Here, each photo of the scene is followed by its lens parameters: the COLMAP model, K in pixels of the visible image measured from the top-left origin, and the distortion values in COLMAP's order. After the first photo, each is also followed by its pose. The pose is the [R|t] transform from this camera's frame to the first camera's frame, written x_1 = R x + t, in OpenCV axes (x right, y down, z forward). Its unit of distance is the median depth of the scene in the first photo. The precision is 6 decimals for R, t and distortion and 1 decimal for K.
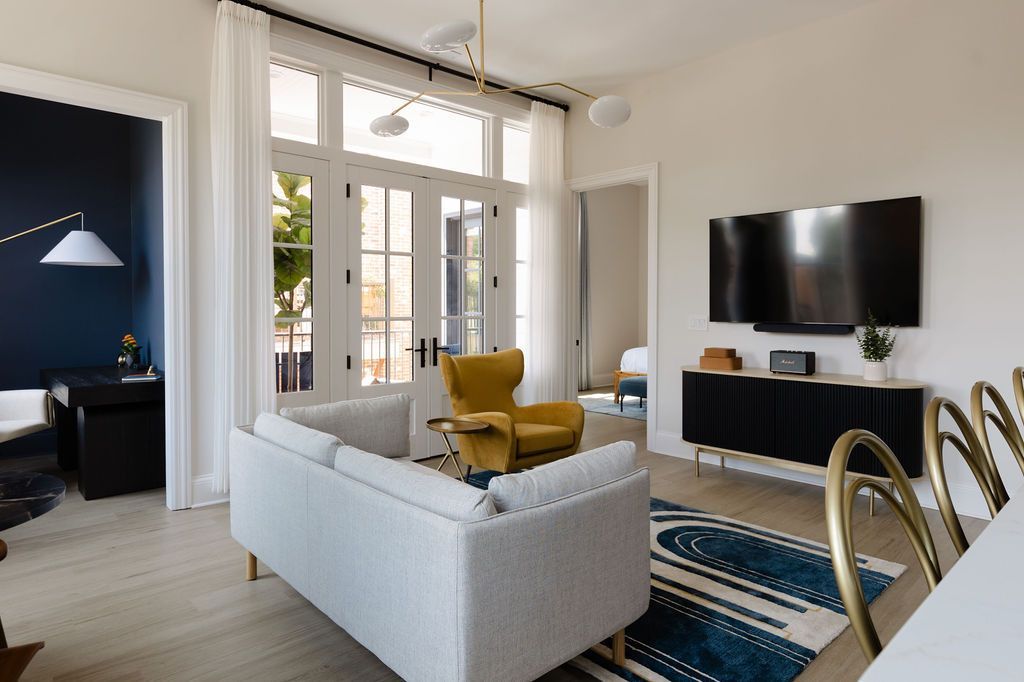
lens RADIAL K [[605.6, 0, 509.7], [0, 605.6, 318.4], [0, 0, 1]] dist [-0.000051, 0.000051]
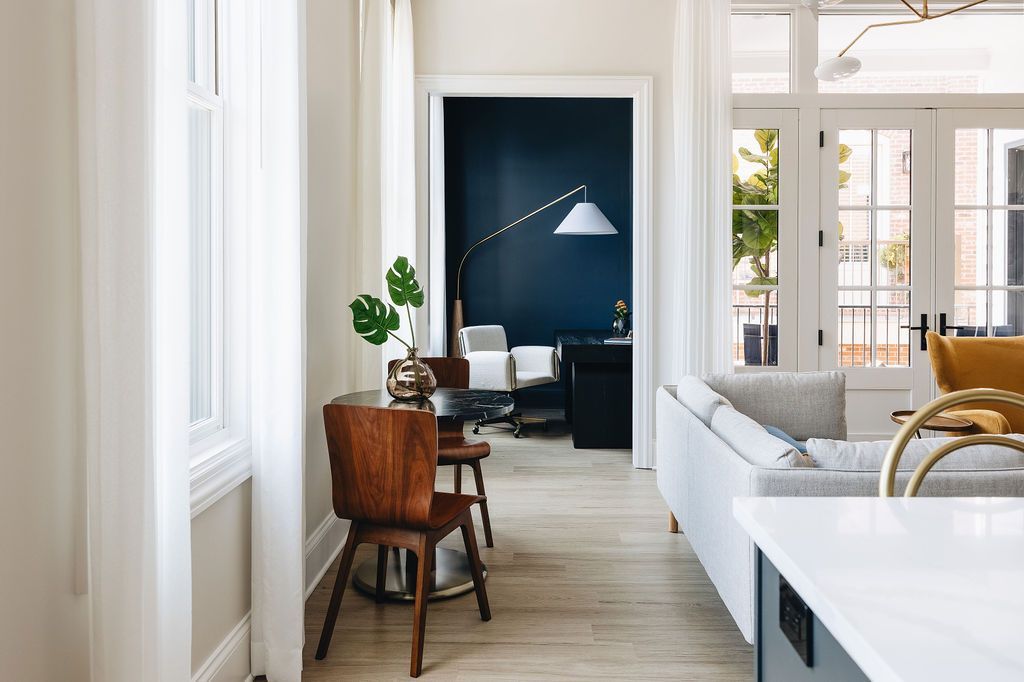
lens RADIAL K [[817.0, 0, 539.2], [0, 817.0, 279.3], [0, 0, 1]] dist [0.003807, -0.000631]
pose [[0.740604, 0.004793, -0.671925, 0.226293], [-0.013513, 0.999879, -0.007762, 0.003949], [0.671806, 0.014828, 0.740579, -0.137160]]
